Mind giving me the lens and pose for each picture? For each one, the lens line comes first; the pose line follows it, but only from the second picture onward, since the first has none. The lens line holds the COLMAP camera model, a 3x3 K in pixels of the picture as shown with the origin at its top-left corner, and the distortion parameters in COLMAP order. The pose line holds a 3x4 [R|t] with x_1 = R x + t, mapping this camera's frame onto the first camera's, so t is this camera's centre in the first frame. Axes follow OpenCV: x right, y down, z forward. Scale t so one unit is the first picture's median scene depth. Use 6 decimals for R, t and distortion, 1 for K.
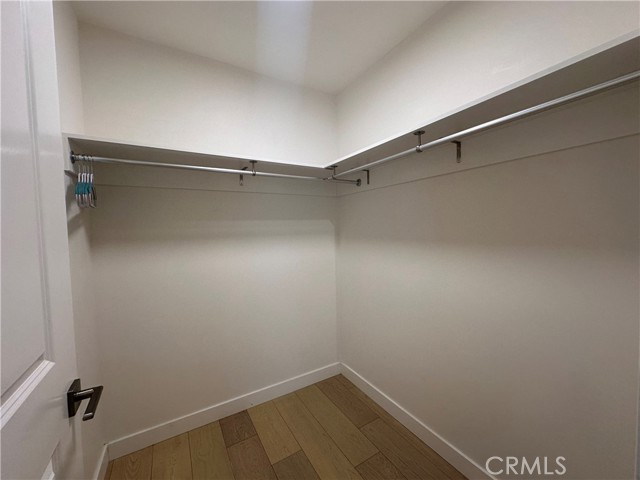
lens RADIAL K [[254.1, 0, 320.0], [0, 254.1, 240.5], [0, 0, 1]] dist [-0.001983, -0.000214]
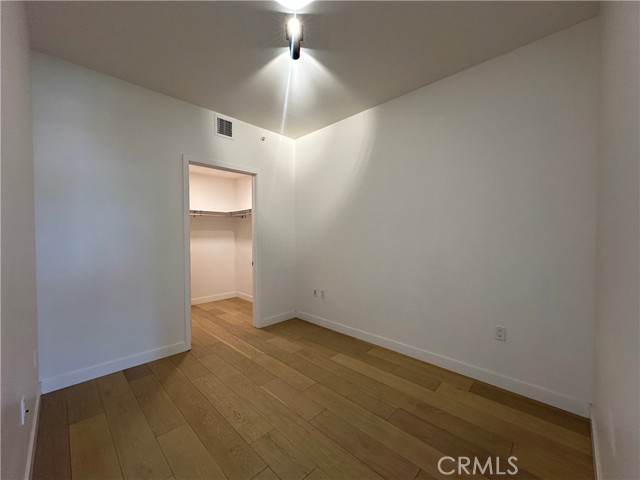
lens RADIAL K [[254.1, 0, 320.3], [0, 254.1, 239.2], [0, 0, 1]] dist [-0.001983, -0.000214]
pose [[0.980516, 0.009766, 0.196195, 0.394926], [-0.002278, 0.999262, -0.038356, 0.093443], [-0.196425, 0.037162, 0.979814, -1.590213]]
